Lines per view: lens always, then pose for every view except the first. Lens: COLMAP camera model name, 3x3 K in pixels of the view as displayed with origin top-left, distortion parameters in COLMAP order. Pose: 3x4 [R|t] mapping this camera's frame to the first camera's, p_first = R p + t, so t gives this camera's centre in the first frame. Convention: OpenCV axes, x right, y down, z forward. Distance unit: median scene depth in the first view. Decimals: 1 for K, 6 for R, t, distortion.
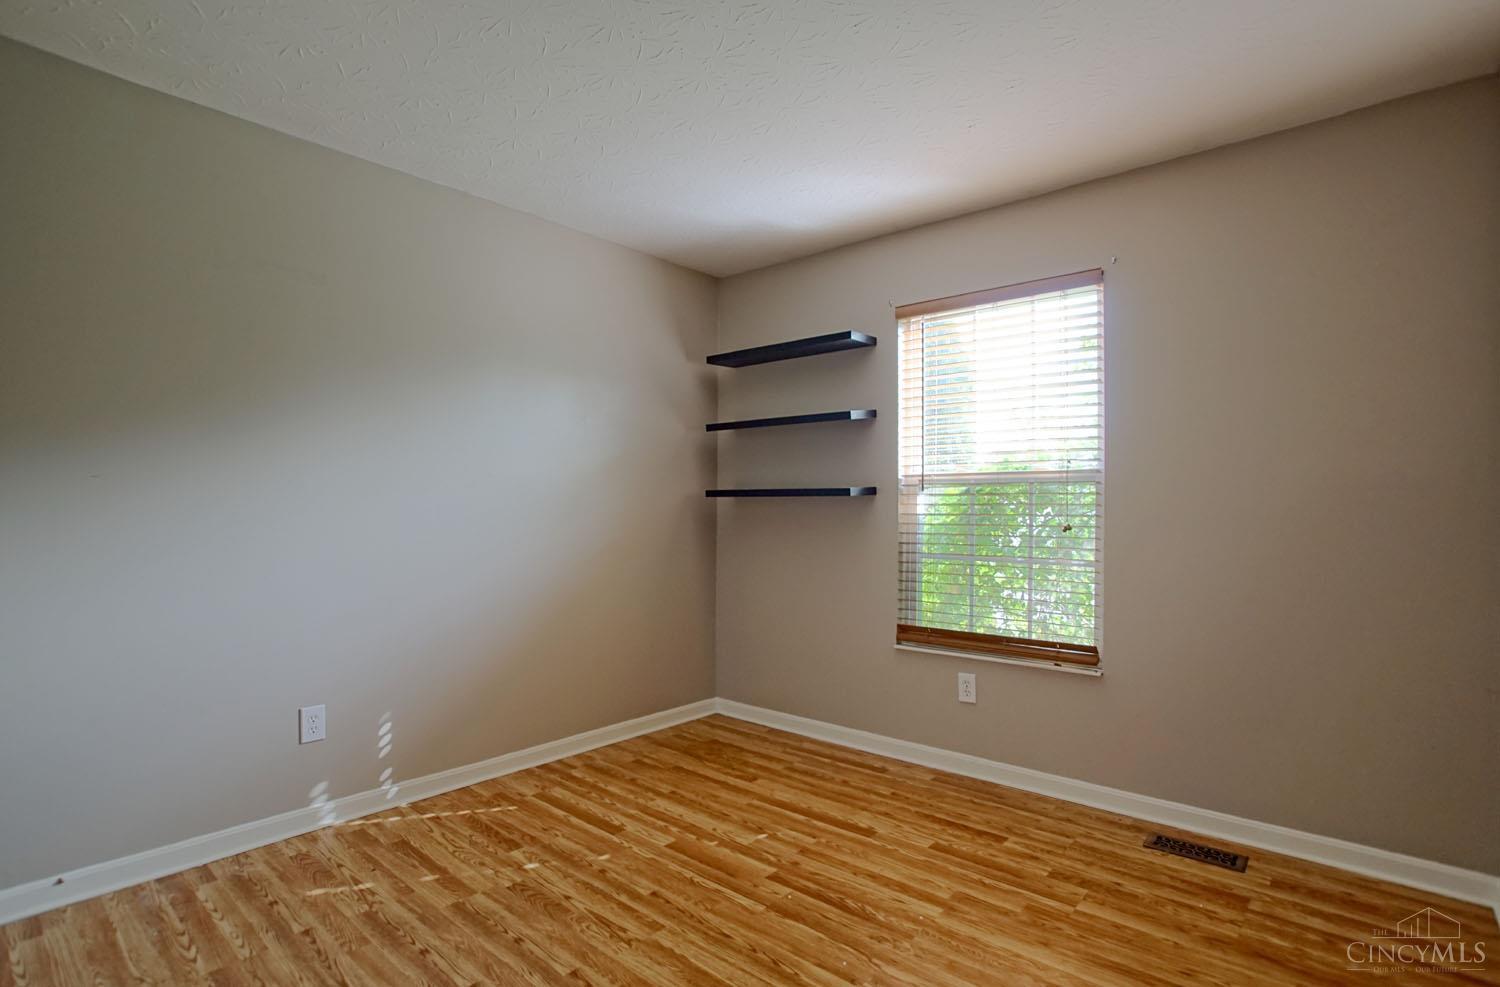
lens RADIAL K [[706.4, 0, 750.0], [0, 706.4, 493.5], [0, 0, 1]] dist [-0.071070, 0.027430]
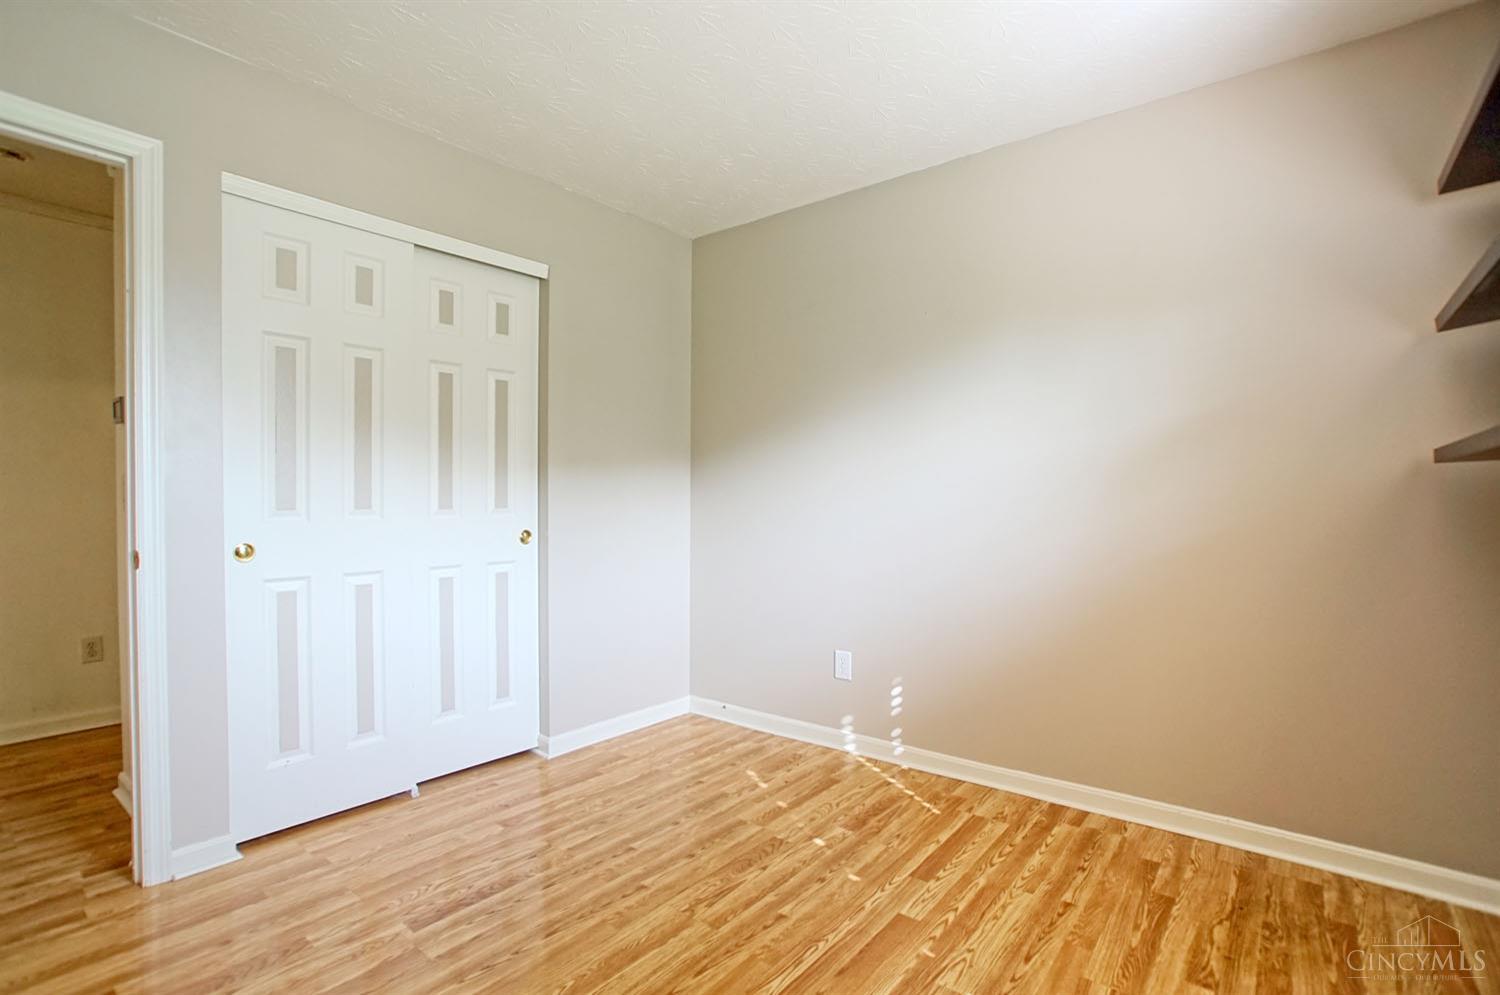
lens RADIAL K [[706.4, 0, 750.0], [0, 706.4, 497.5], [0, 0, 1]] dist [-0.071070, 0.027430]
pose [[0.045840, -0.011116, -0.998887, 0.604125], [0.018617, 0.999774, -0.010272, 0.041082], [0.998775, -0.018125, 0.046036, 0.749500]]
